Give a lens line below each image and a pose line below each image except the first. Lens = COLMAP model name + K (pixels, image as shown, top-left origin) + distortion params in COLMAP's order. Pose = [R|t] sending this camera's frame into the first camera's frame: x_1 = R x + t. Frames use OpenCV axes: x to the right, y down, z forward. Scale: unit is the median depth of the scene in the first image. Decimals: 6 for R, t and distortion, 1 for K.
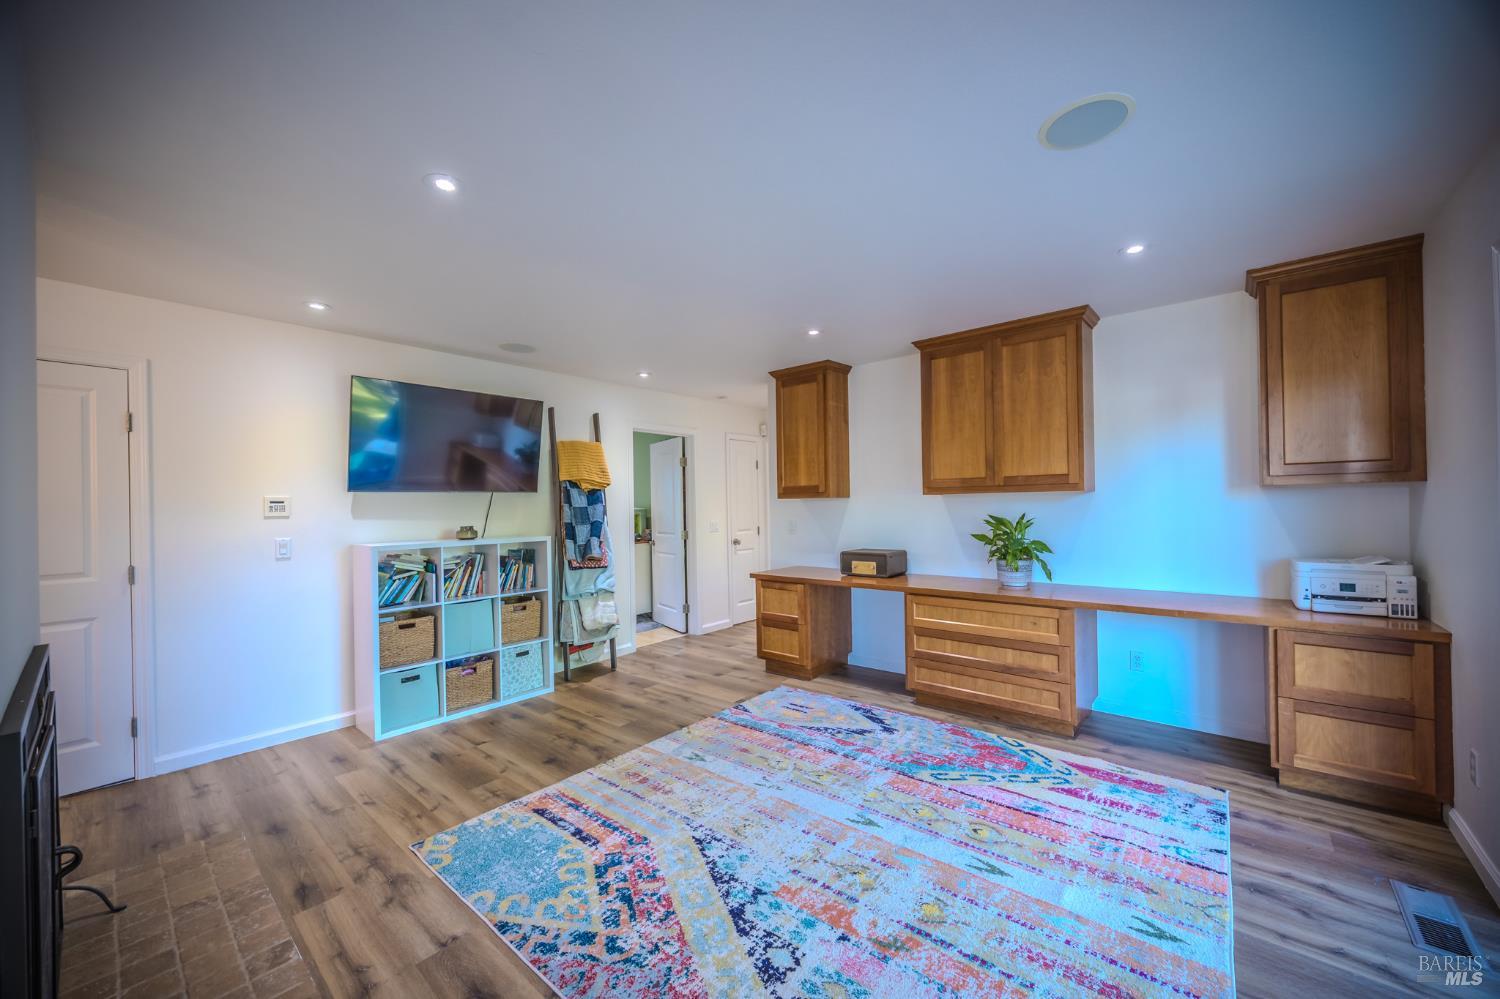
lens RADIAL K [[566.3, 0, 755.1], [0, 566.3, 504.3], [0, 0, 1]] dist [-0.002584, 0.000069]
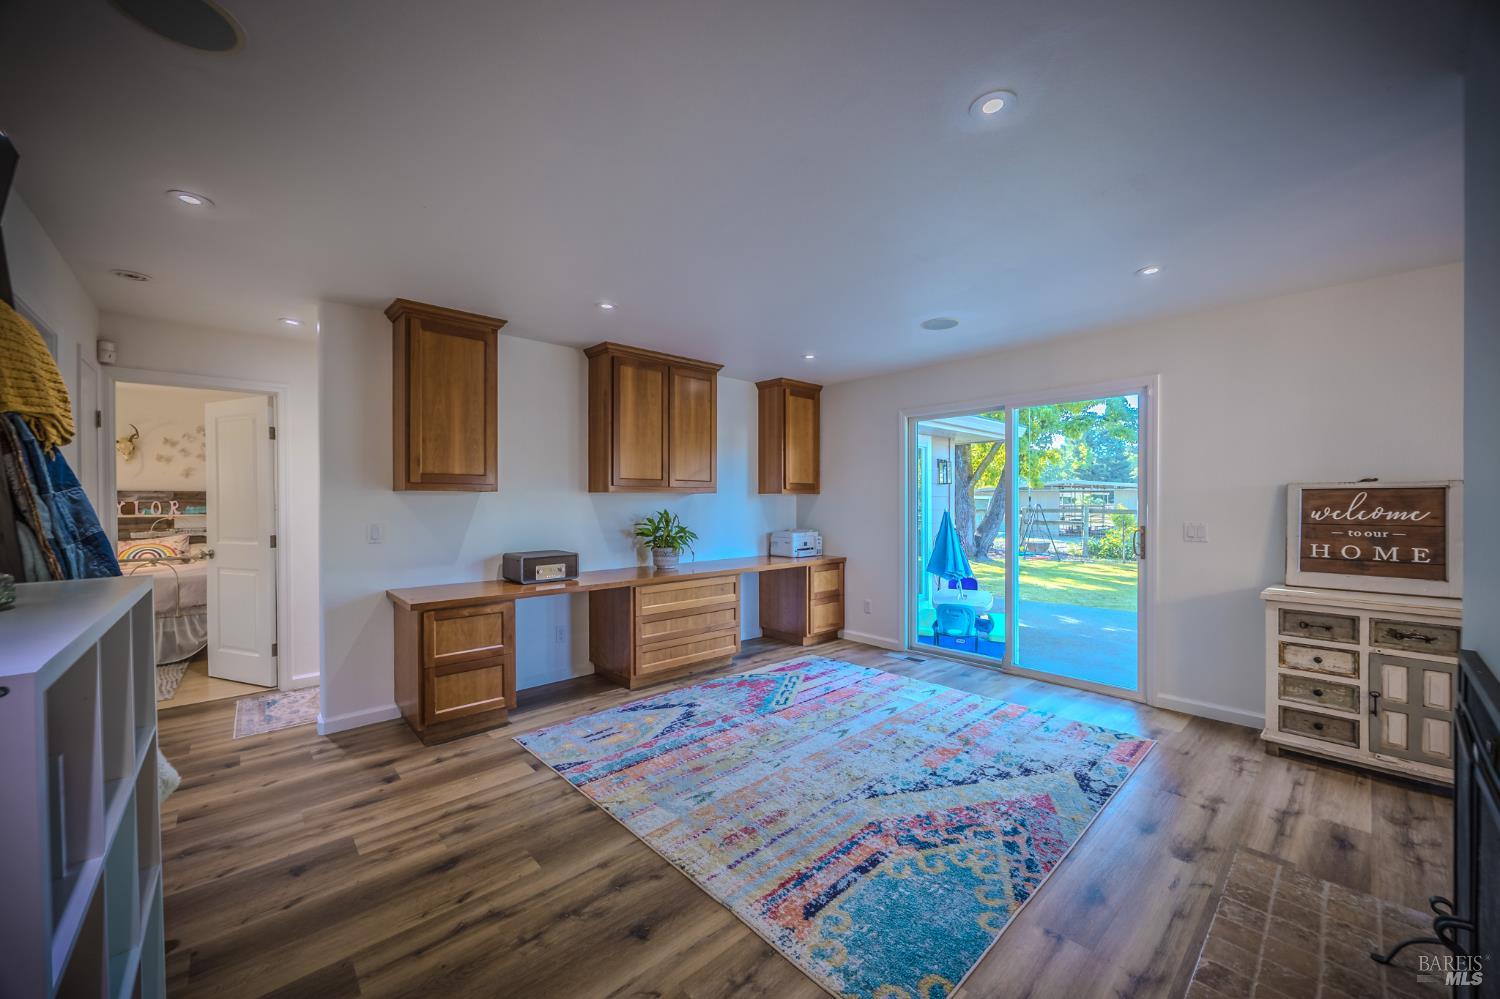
lens RADIAL K [[566.3, 0, 755.1], [0, 566.3, 504.3], [0, 0, 1]] dist [-0.002584, 0.000069]
pose [[0.120162, 0.014443, 0.992649, -0.980017], [-0.001076, 0.999895, -0.014418, 0.027837], [-0.992754, 0.000665, 0.120165, 0.862954]]
